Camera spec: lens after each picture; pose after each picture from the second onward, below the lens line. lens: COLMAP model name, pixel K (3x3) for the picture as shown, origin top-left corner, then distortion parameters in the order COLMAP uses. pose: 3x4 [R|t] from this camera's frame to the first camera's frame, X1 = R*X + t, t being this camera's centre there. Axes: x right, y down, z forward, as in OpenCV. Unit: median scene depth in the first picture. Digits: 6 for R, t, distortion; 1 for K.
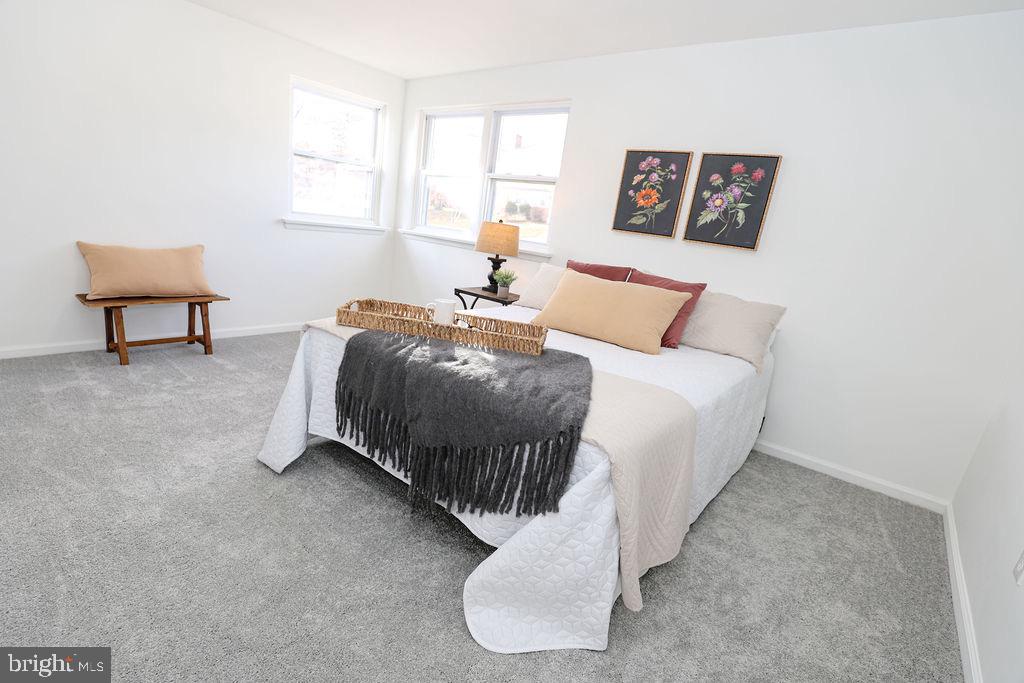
lens RADIAL K [[489.8, 0, 484.1], [0, 489.8, 370.8], [0, 0, 1]] dist [-0.037074, 0.006896]
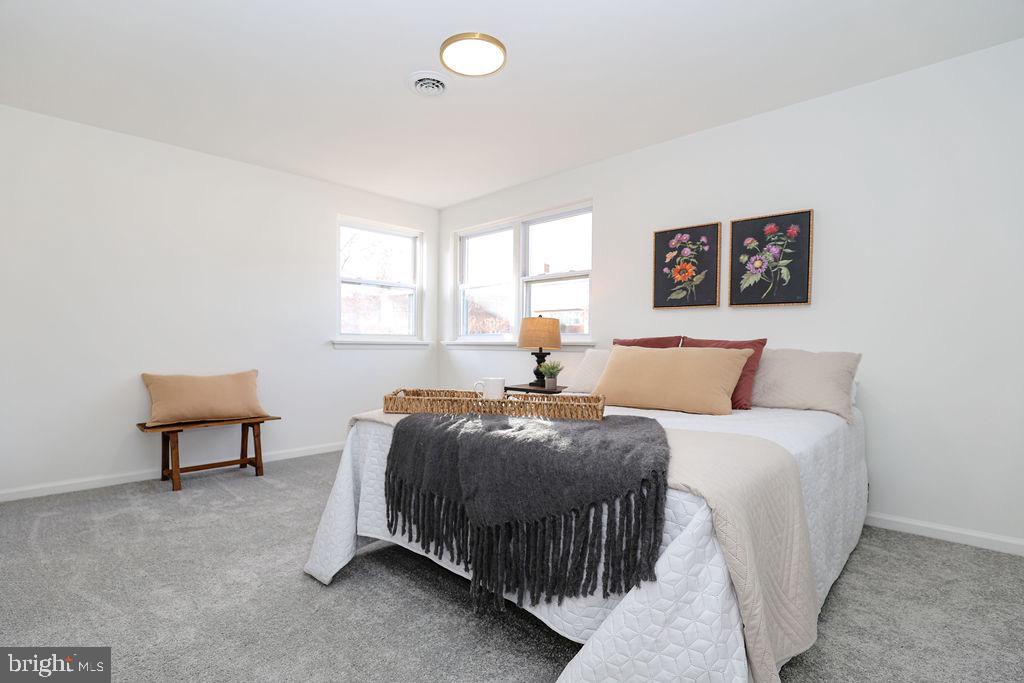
lens RADIAL K [[489.8, 0, 486.3], [0, 489.8, 359.4], [0, 0, 1]] dist [-0.037074, 0.006896]
pose [[0.991056, -0.109750, -0.075920, -0.011418], [0.085151, 0.958103, -0.273472, 0.058533], [0.102752, 0.264561, 0.958879, 0.045305]]
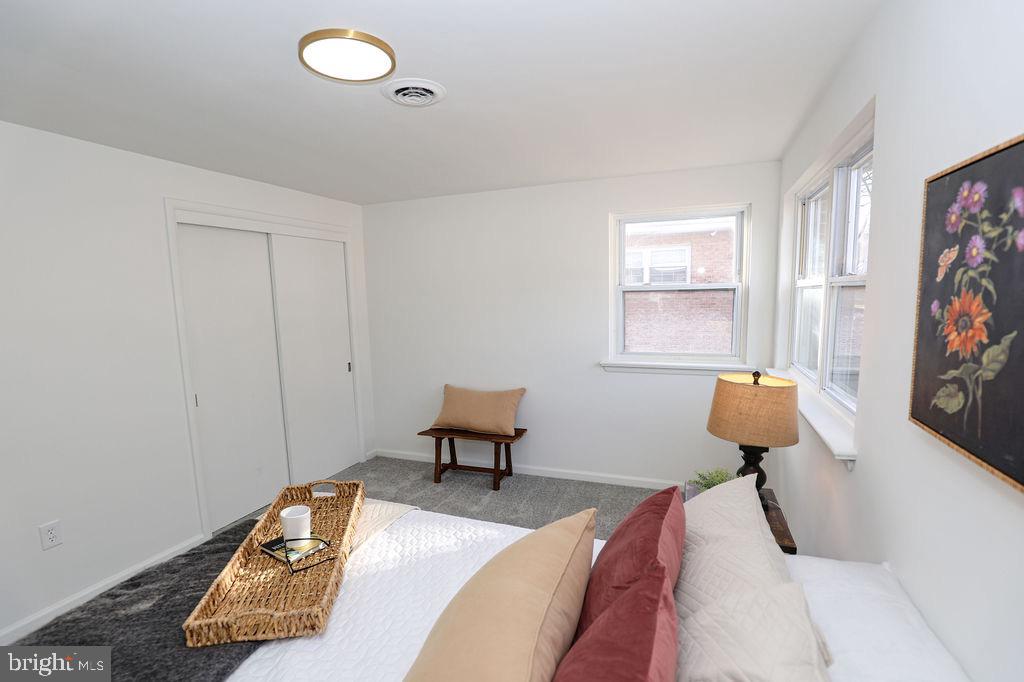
lens RADIAL K [[484.6, 0, 491.5], [0, 484.6, 365.5], [0, 0, 1]] dist [-0.000806, -0.000191]
pose [[0.332508, 0.002985, -0.943096, 0.528504], [-0.216124, 0.973624, -0.073118, -0.265752], [0.918003, 0.228138, 0.324383, 0.696553]]
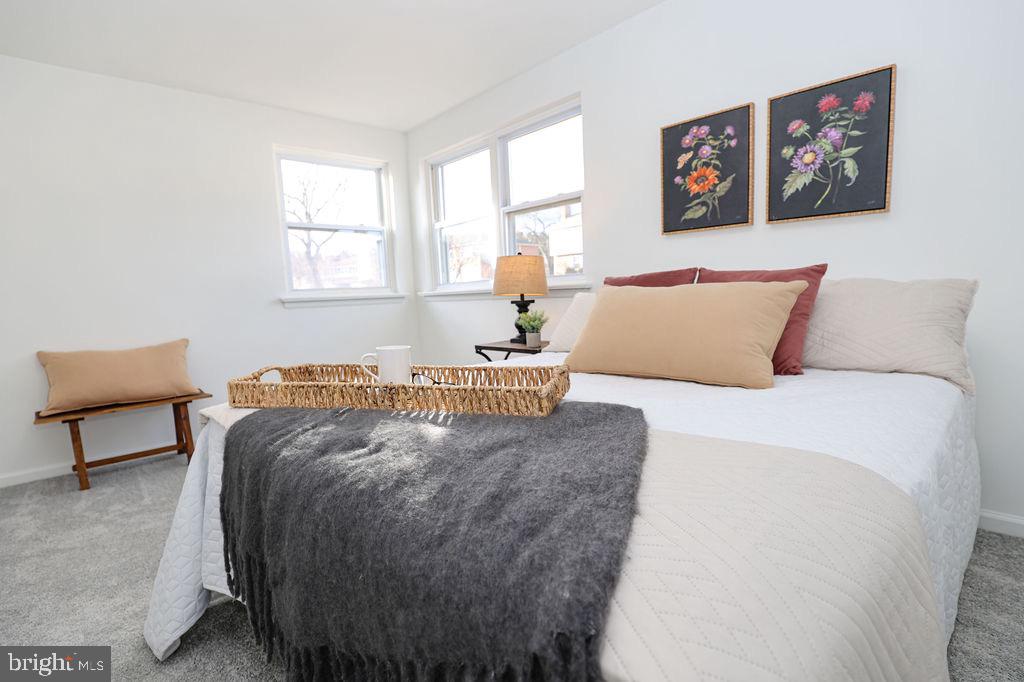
lens RADIAL K [[489.8, 0, 487.3], [0, 489.8, 352.8], [0, 0, 1]] dist [-0.037074, 0.006896]
pose [[0.979032, -0.147036, -0.140987, 0.088155], [0.118789, 0.974328, -0.191245, -0.002666], [0.165487, 0.170487, 0.971364, 0.295519]]
